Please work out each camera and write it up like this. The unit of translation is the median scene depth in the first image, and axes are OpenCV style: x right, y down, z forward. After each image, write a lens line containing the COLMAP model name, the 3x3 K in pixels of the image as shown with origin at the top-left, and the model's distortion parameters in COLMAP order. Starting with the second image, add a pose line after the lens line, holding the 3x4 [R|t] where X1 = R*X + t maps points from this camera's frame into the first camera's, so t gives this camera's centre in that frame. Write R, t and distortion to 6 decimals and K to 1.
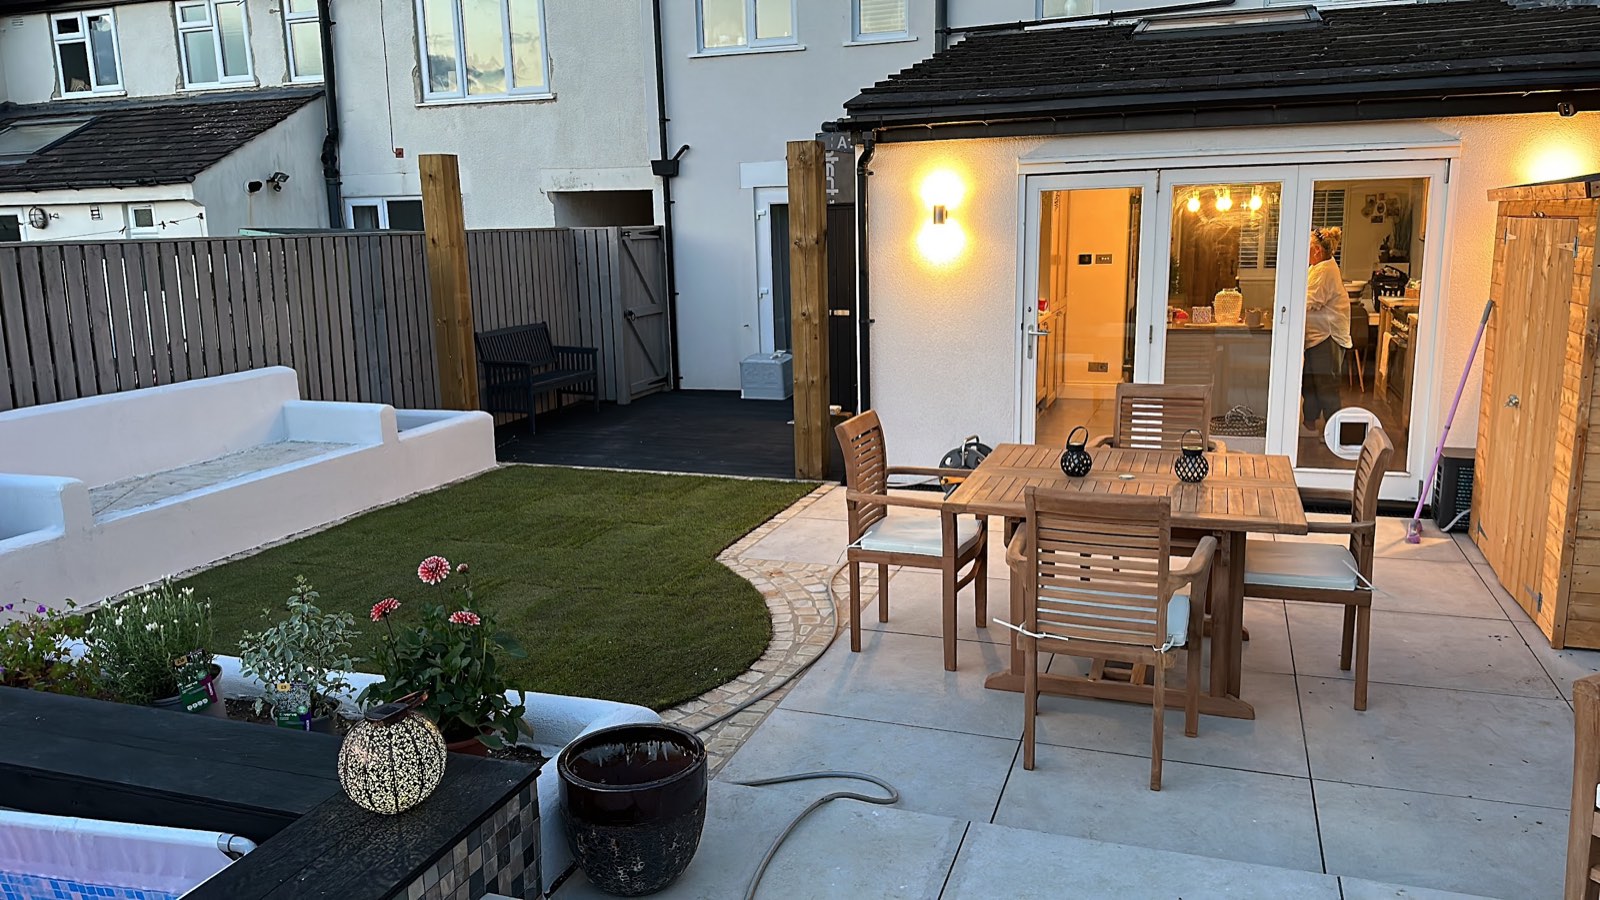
lens RADIAL K [[1186.9, 0, 795.3], [0, 1186.9, 456.5], [0, 0, 1]] dist [0.028044, -0.007746]
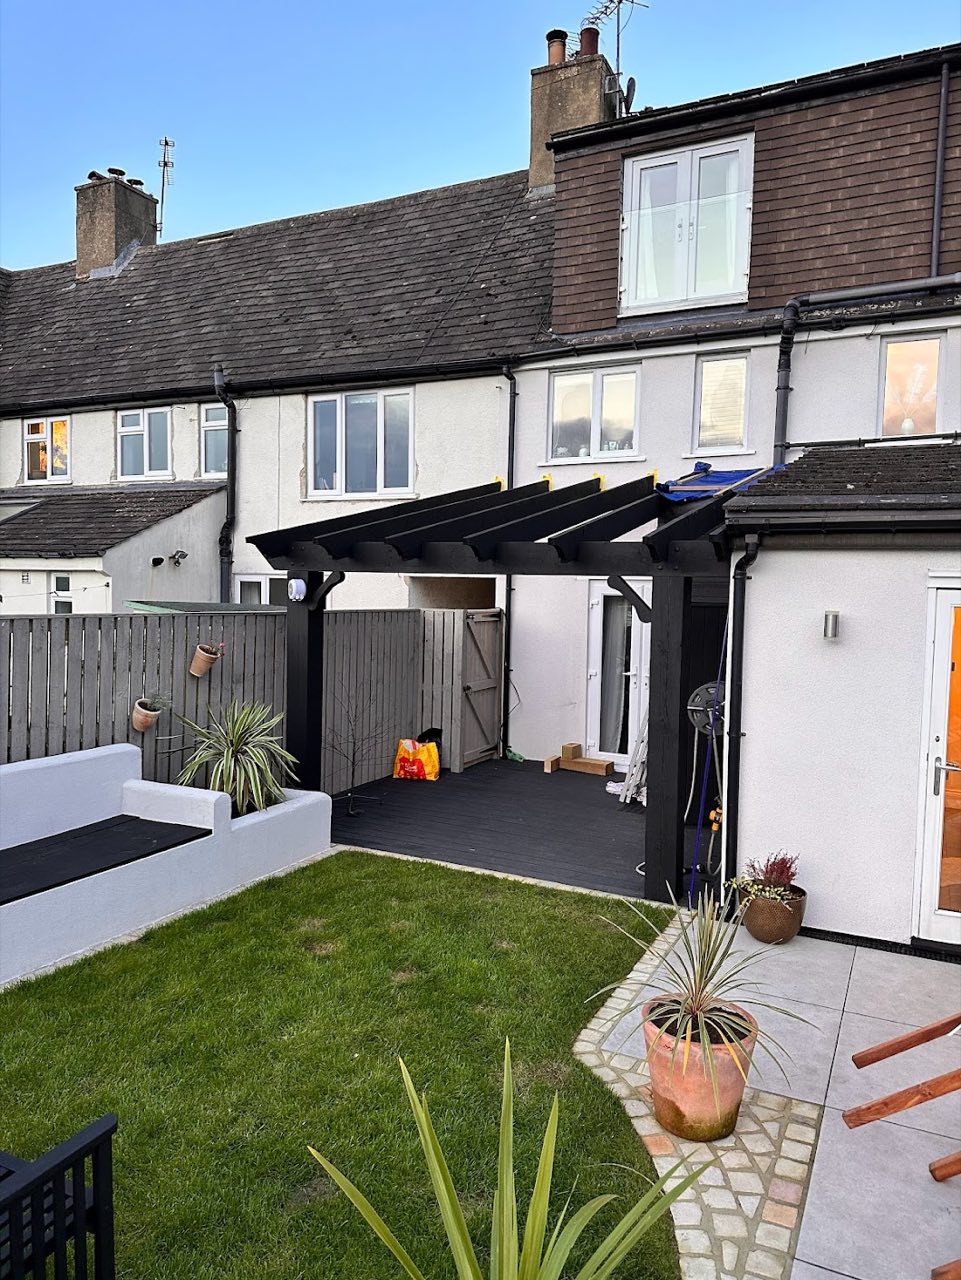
lens RADIAL K [[901.2, 0, 469.6], [0, 901.2, 643.5], [0, 0, 1]] dist [0.130940, -0.181433]
pose [[0.990807, 0.053439, -0.124284, -0.036081], [-0.070482, 0.988053, -0.137050, -0.046725], [0.115476, 0.144550, 0.982736, 0.171502]]
